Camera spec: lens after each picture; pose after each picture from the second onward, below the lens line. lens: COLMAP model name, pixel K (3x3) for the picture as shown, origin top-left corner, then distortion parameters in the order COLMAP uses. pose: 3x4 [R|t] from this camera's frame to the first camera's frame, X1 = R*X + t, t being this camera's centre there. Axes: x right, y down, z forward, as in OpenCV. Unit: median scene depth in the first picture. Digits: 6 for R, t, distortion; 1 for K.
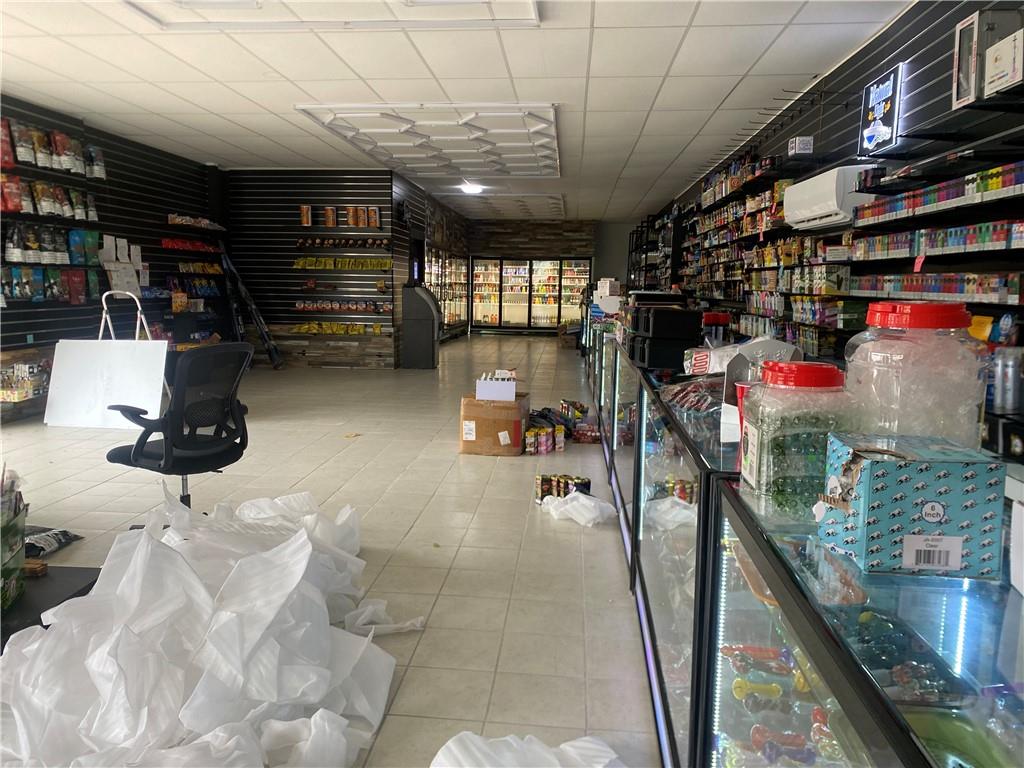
lens RADIAL K [[777.1, 0, 512.0], [0, 777.1, 384.0], [0, 0, 1]] dist [0.003601, 0.006819]
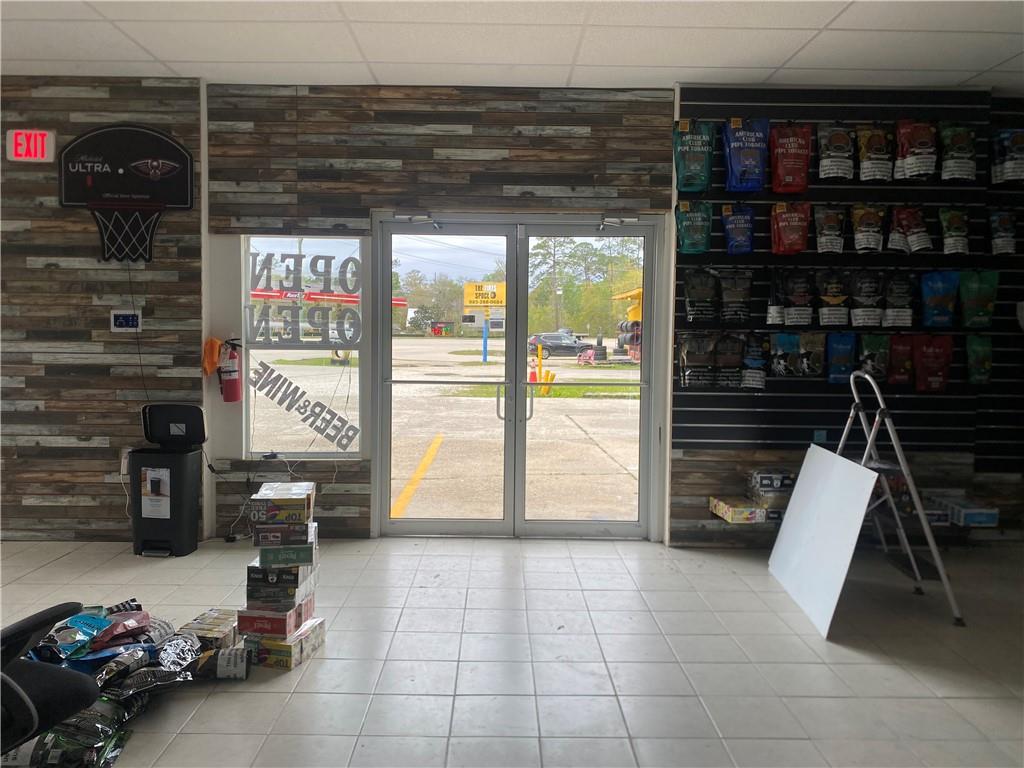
lens RADIAL K [[777.1, 0, 512.0], [0, 777.1, 384.0], [0, 0, 1]] dist [0.003601, 0.006819]
pose [[0.100159, 0.052951, -0.993561, 0.030070], [-0.138075, 0.989661, 0.038824, -0.093167], [0.985344, 0.133297, 0.106435, 0.659765]]
